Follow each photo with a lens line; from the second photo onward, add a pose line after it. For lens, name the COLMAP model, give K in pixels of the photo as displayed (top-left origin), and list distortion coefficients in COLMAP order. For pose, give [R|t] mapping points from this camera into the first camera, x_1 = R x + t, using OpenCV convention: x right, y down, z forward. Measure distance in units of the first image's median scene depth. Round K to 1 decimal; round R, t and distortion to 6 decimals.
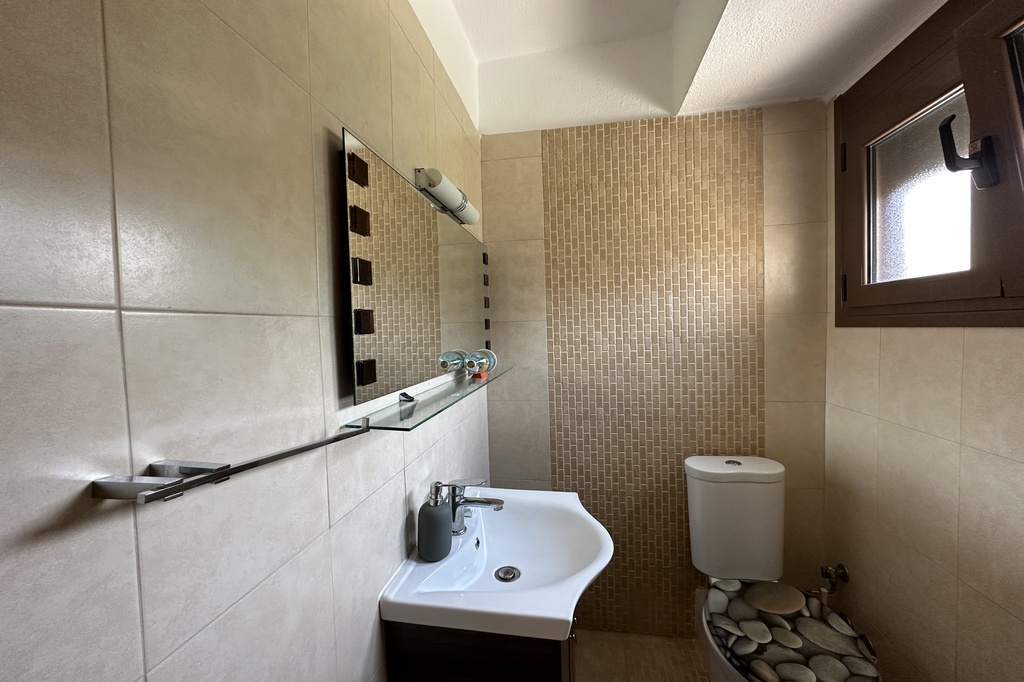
lens RADIAL K [[411.5, 0, 505.1], [0, 411.5, 347.1], [0, 0, 1]] dist [-0.004609, 0.001472]
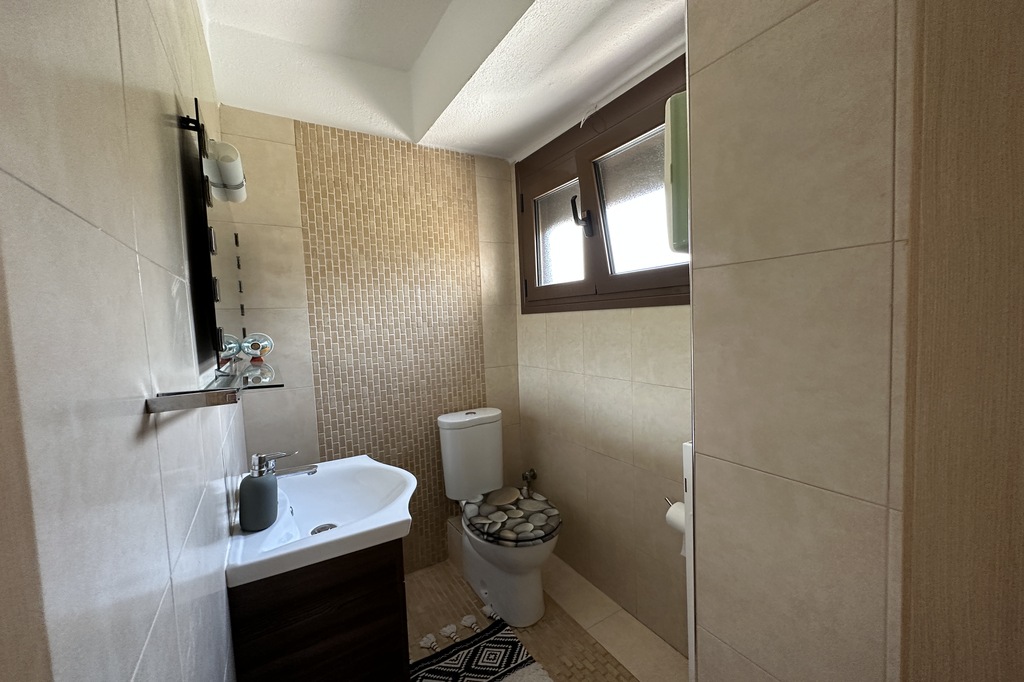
lens RADIAL K [[411.5, 0, 511.4], [0, 411.5, 346.4], [0, 0, 1]] dist [-0.004609, 0.001472]
pose [[0.756253, -0.043224, 0.652850, -0.206945], [0.045592, 0.998871, 0.013320, 0.045174], [-0.652688, 0.019692, 0.757370, -0.115344]]
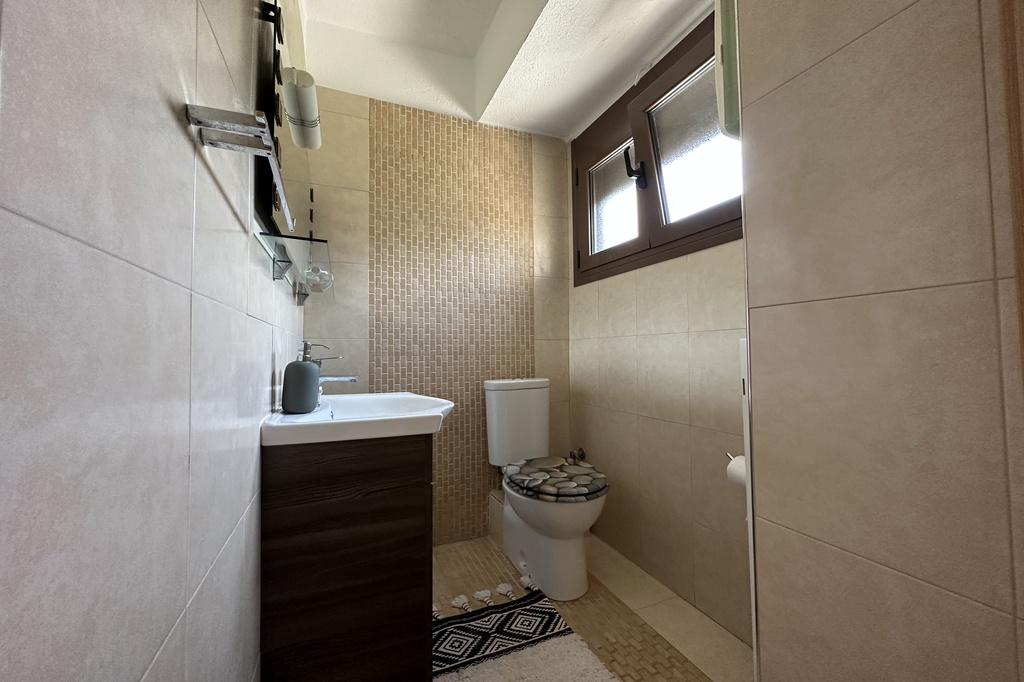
lens RADIAL K [[411.5, 0, 509.8], [0, 411.5, 335.5], [0, 0, 1]] dist [-0.004609, 0.001472]
pose [[0.844870, 0.045285, 0.533052, -0.171434], [0.004838, 0.995723, -0.092260, 0.247070], [-0.534950, 0.080526, 0.841037, -0.112348]]
